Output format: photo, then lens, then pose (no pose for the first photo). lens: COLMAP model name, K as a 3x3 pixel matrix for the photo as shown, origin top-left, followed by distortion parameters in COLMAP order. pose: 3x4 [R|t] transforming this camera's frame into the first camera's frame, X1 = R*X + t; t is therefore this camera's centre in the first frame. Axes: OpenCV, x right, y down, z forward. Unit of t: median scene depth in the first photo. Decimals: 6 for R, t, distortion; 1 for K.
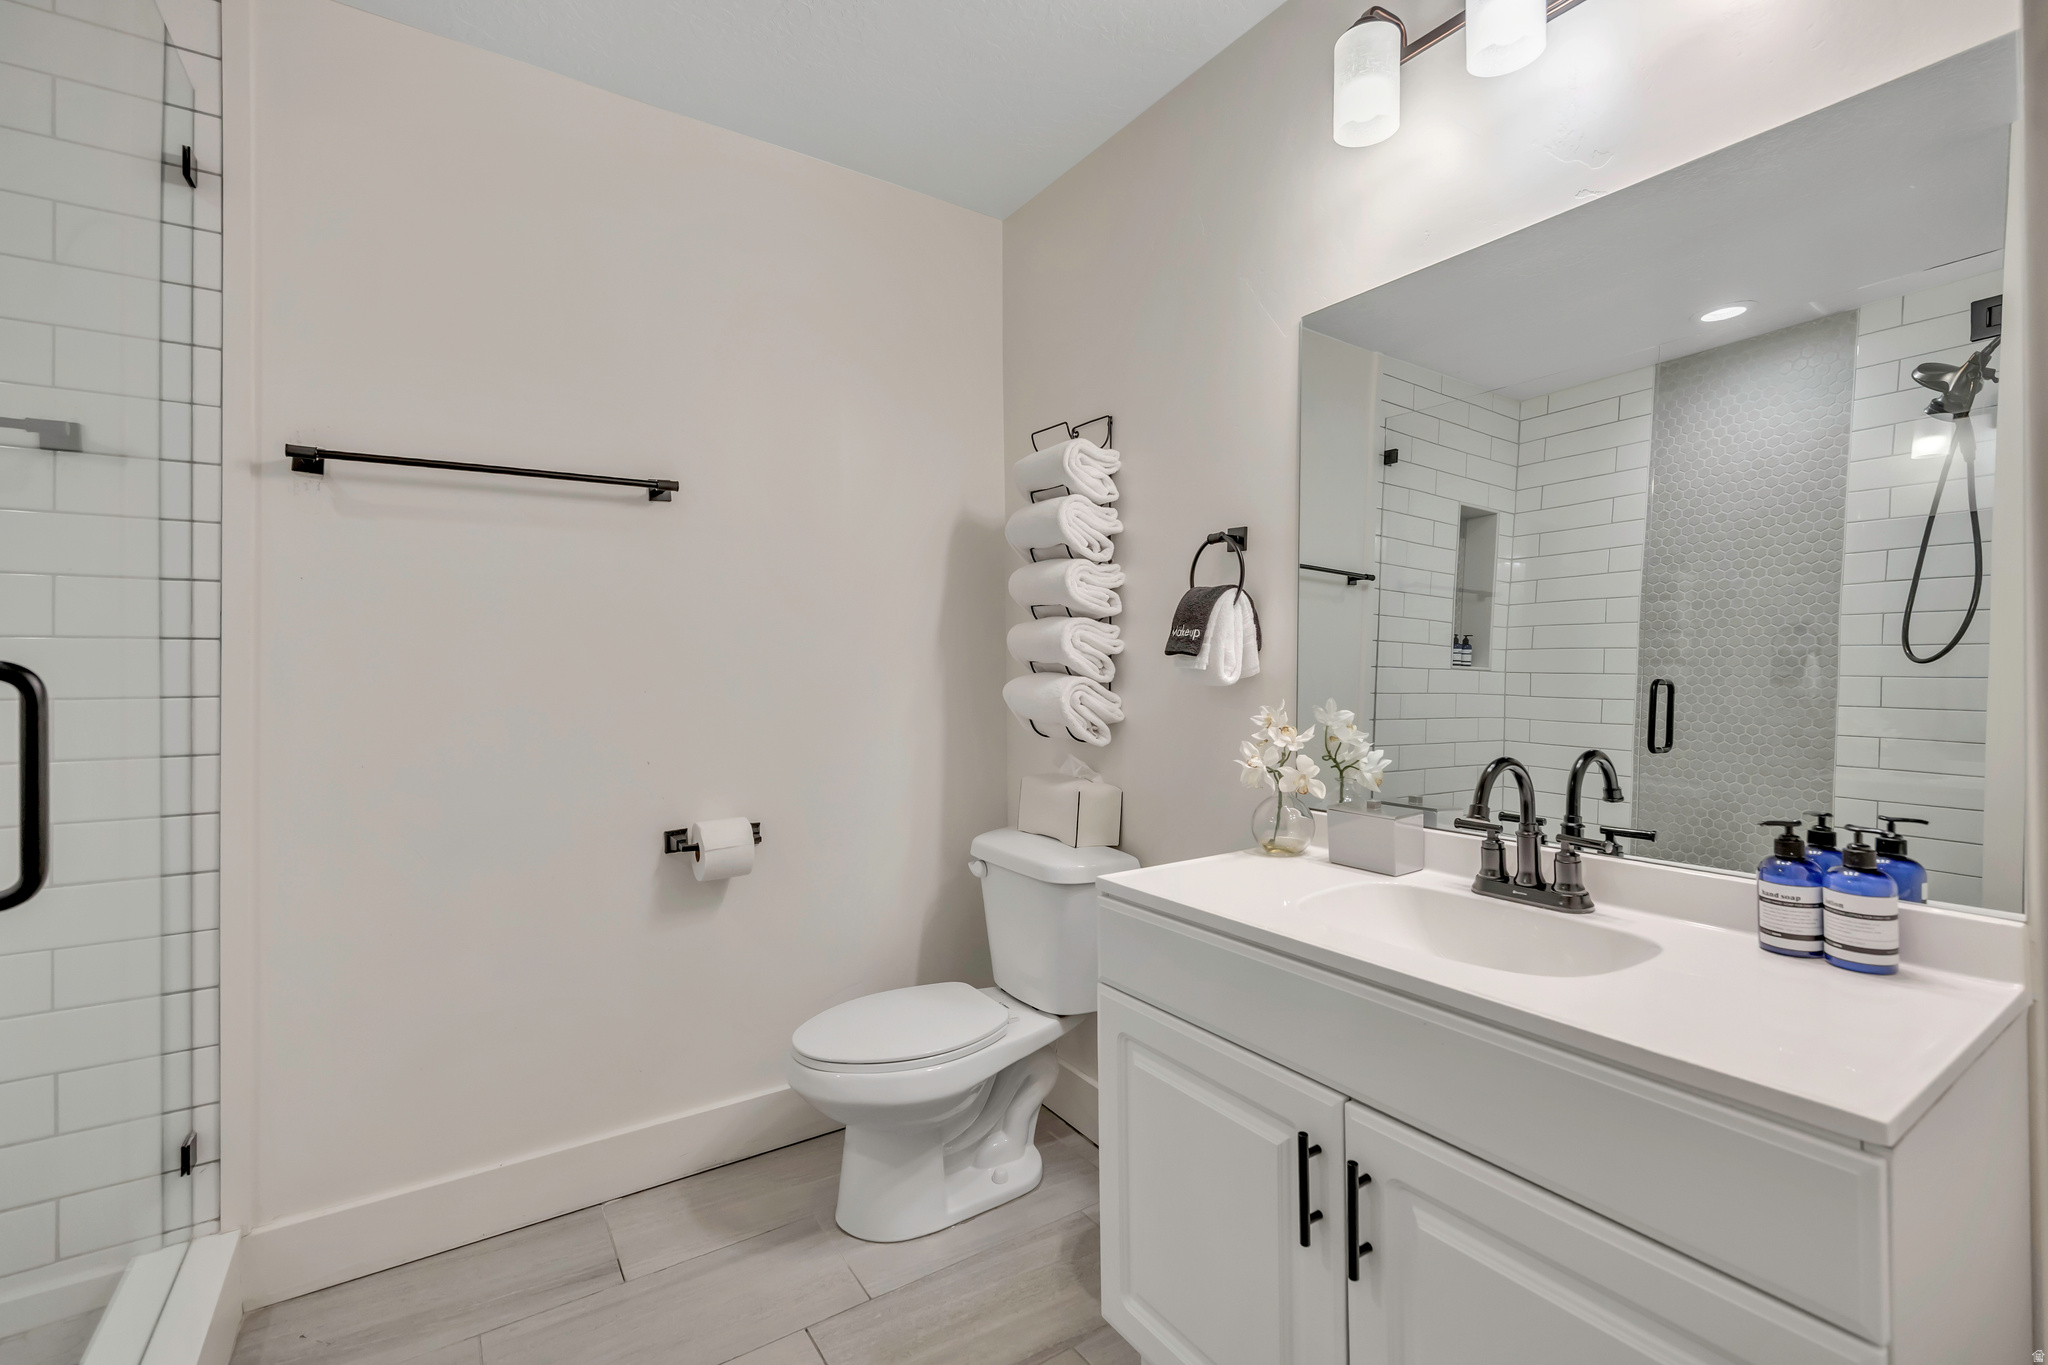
lens RADIAL K [[894.4, 0, 1025.0], [0, 894.4, 660.7], [0, 0, 1]] dist [-0.001238, -0.000016]
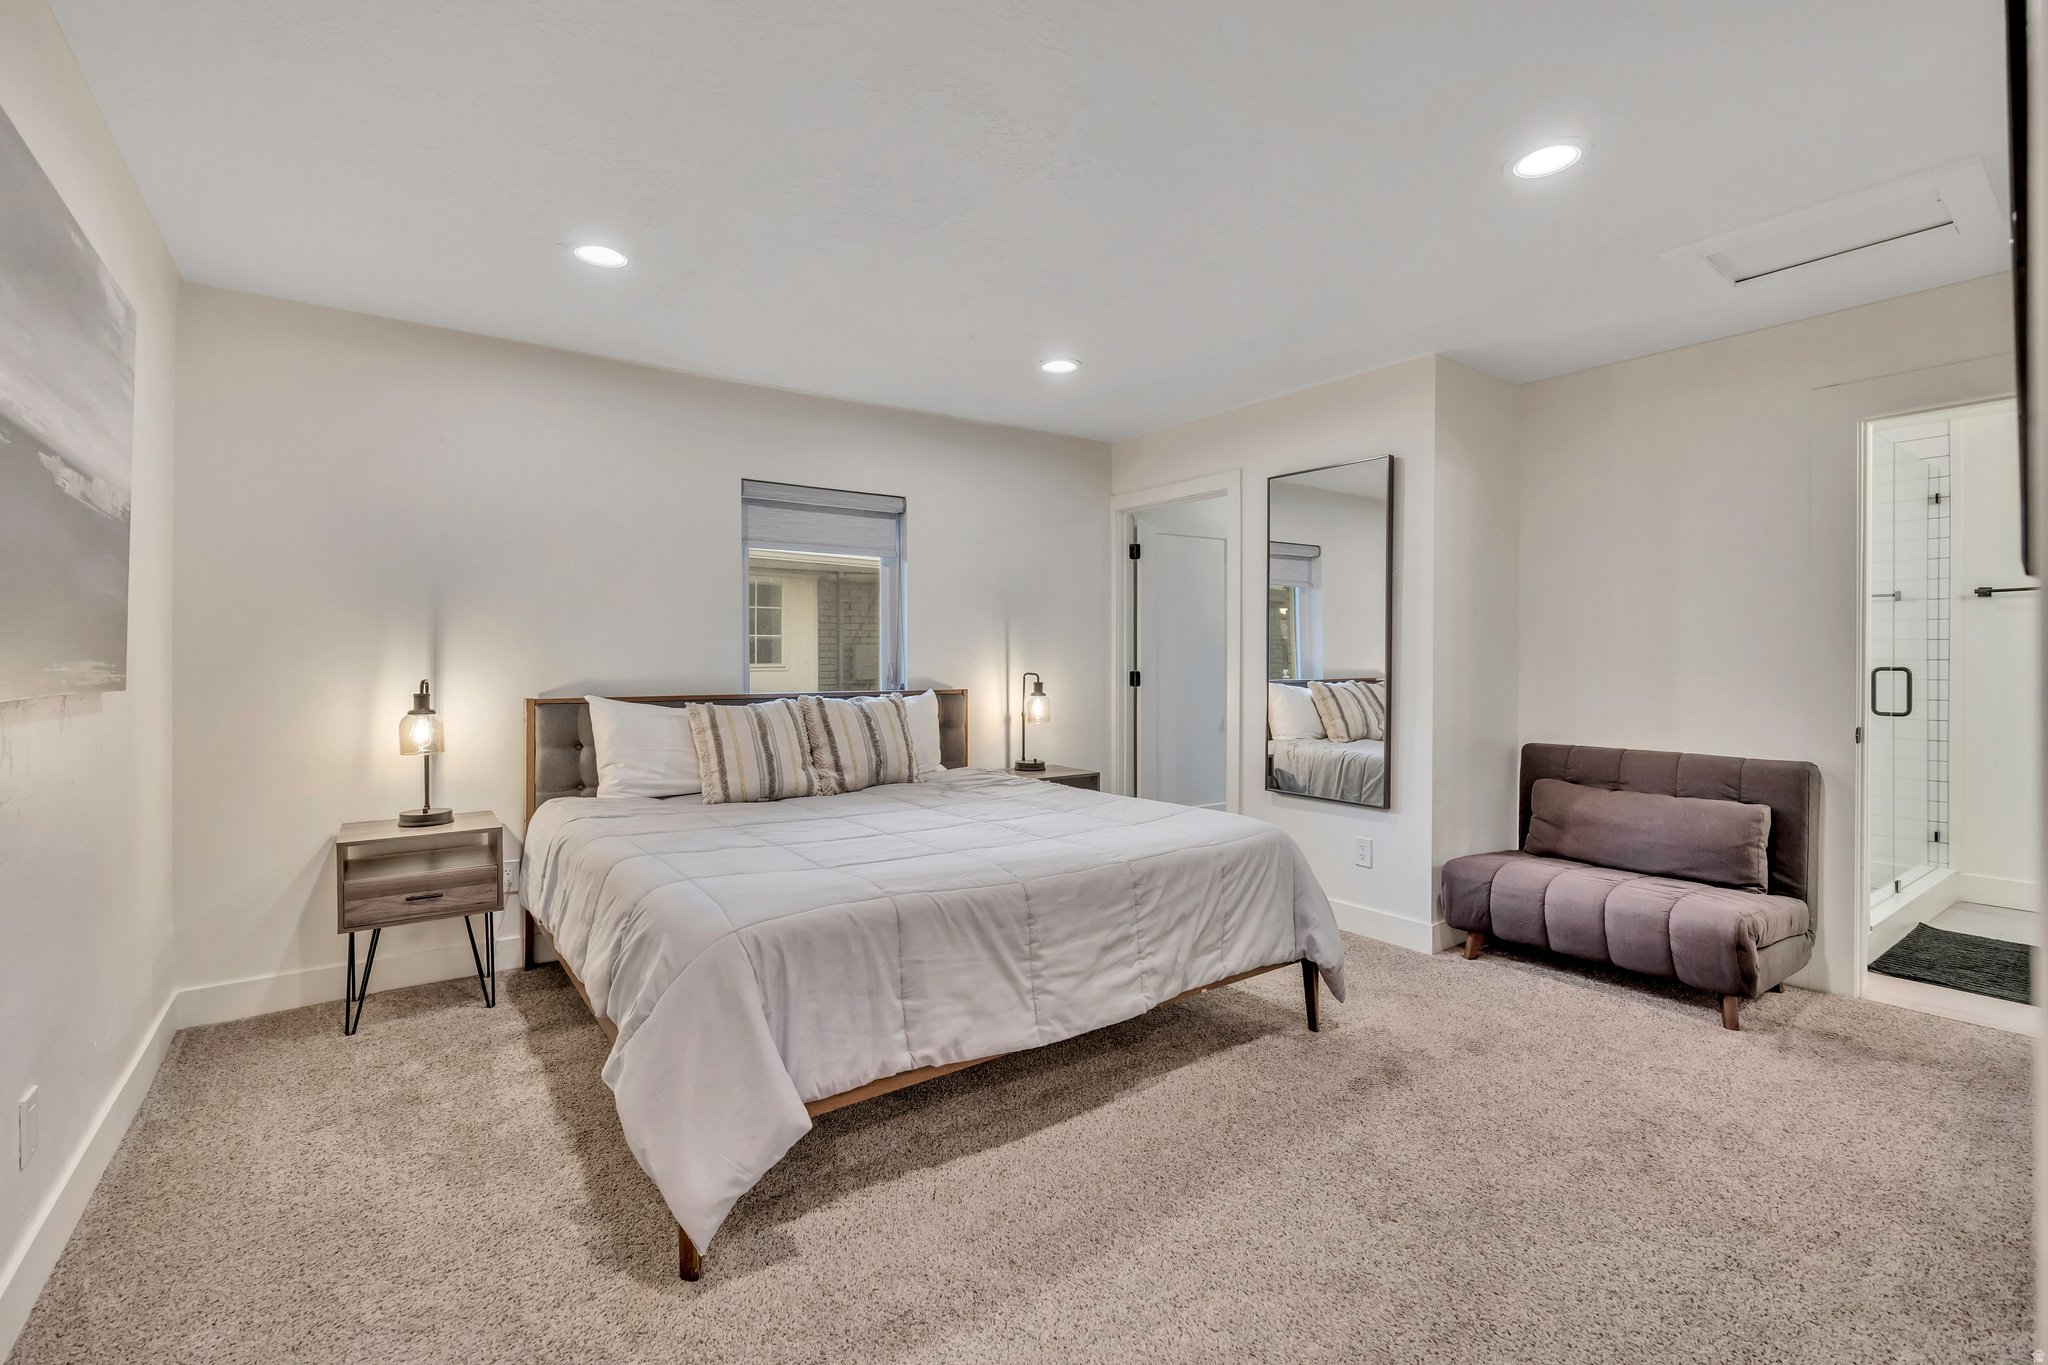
lens RADIAL K [[894.4, 0, 1025.0], [0, 894.4, 660.7], [0, 0, 1]] dist [-0.001238, -0.000016]
pose [[0.034989, -0.003392, -0.999382, 1.418482], [-0.005691, 0.999977, -0.003593, 0.003316], [0.999371, 0.005813, 0.034969, -1.574133]]
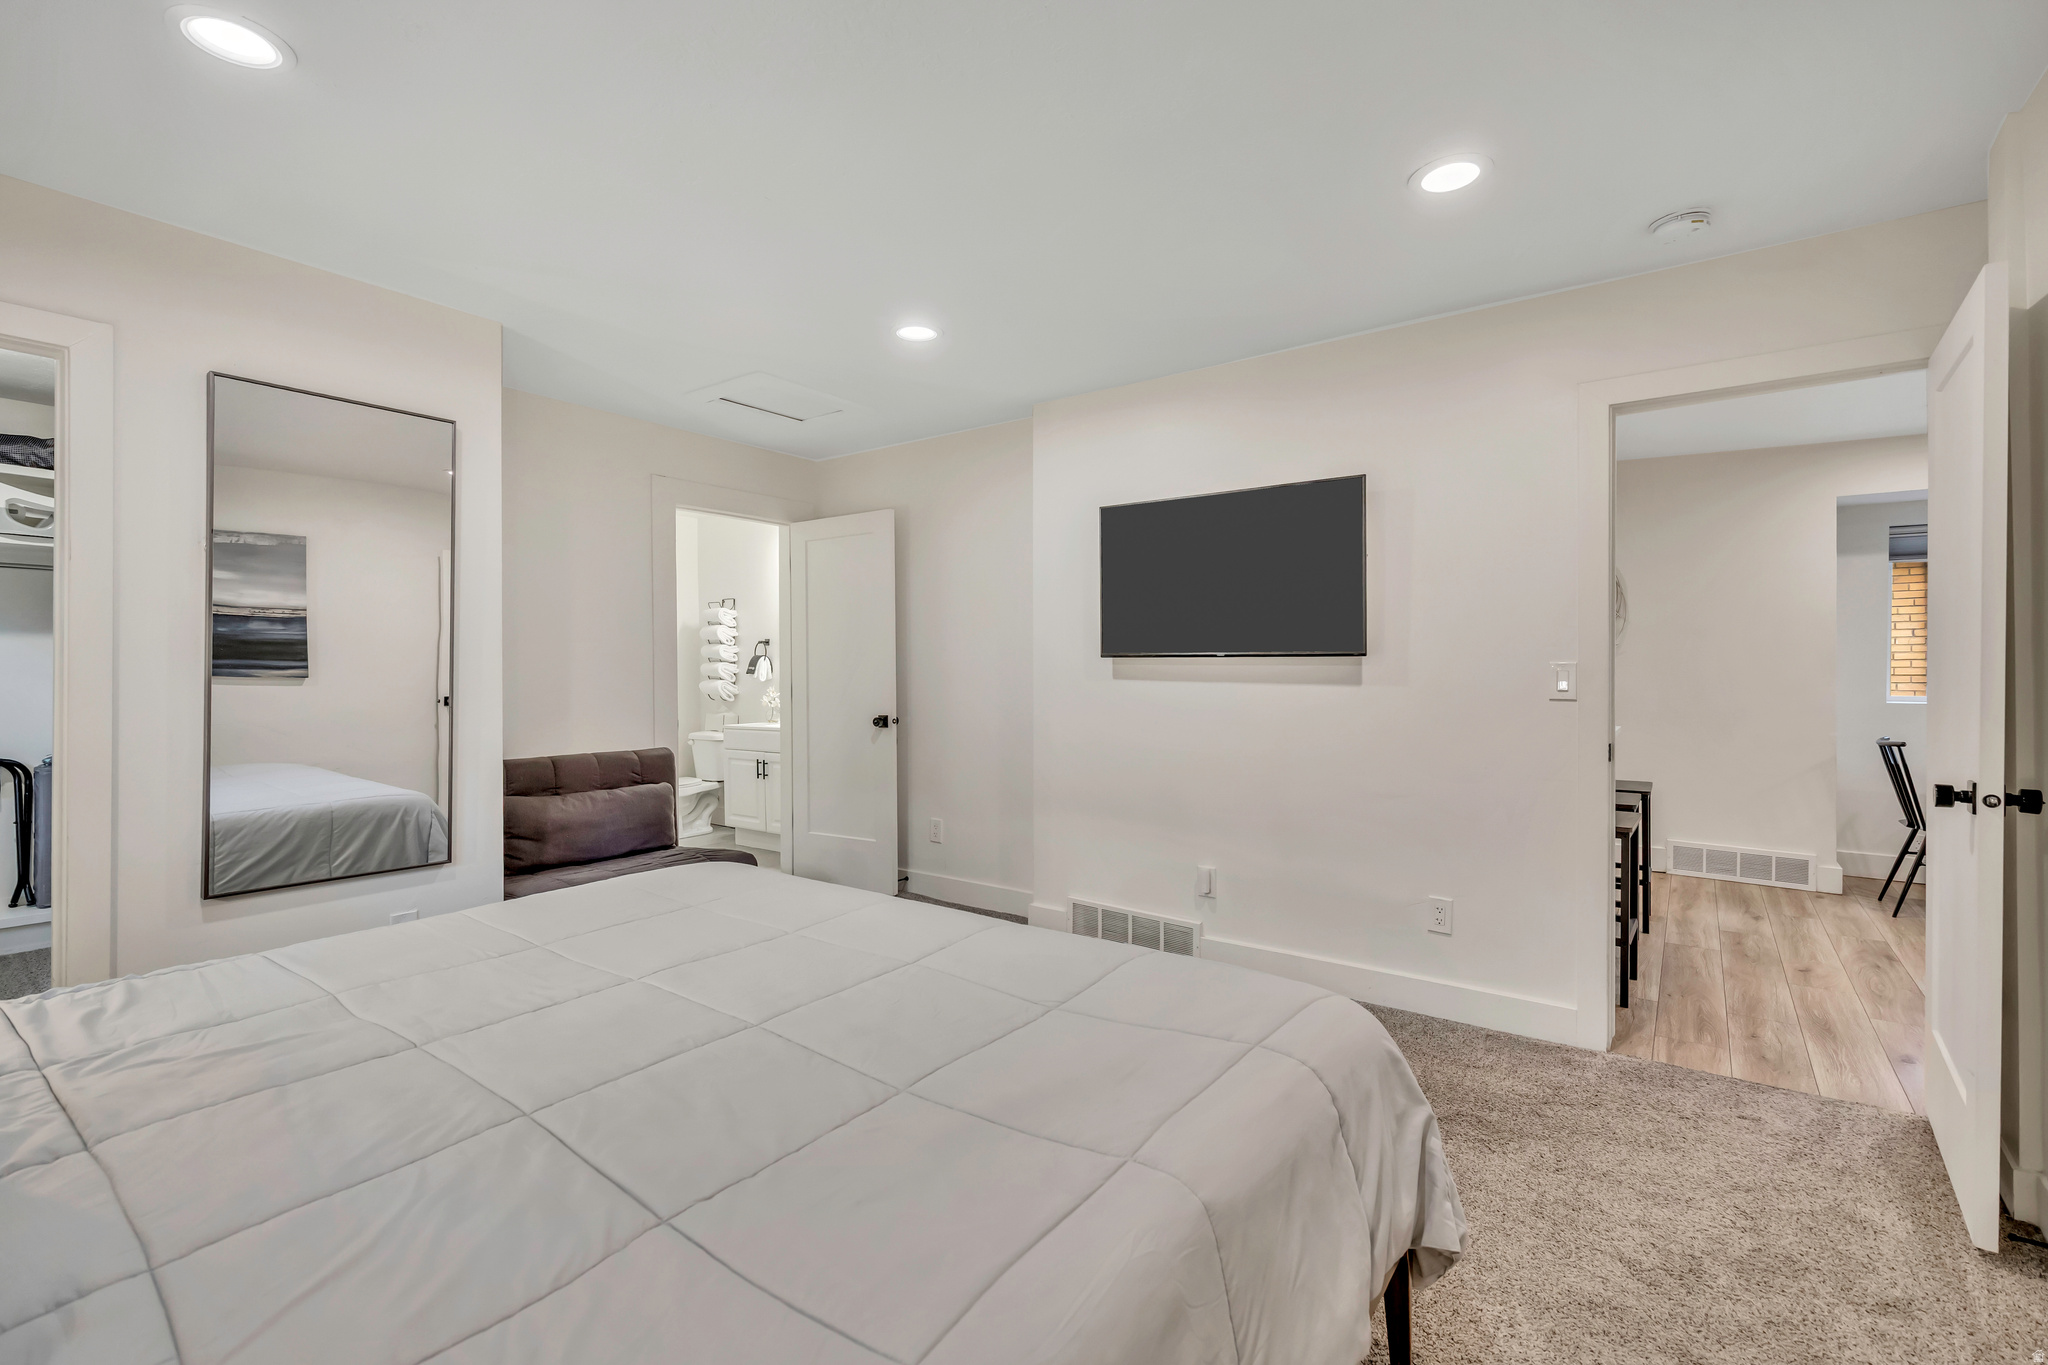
lens RADIAL K [[894.4, 0, 1025.0], [0, 894.4, 660.7], [0, 0, 1]] dist [-0.001238, -0.000016]
pose [[0.946036, -0.005240, 0.324019, 0.043542], [0.008671, 0.999921, -0.009146, -0.014138], [-0.323945, 0.011462, 0.946006, -2.460588]]
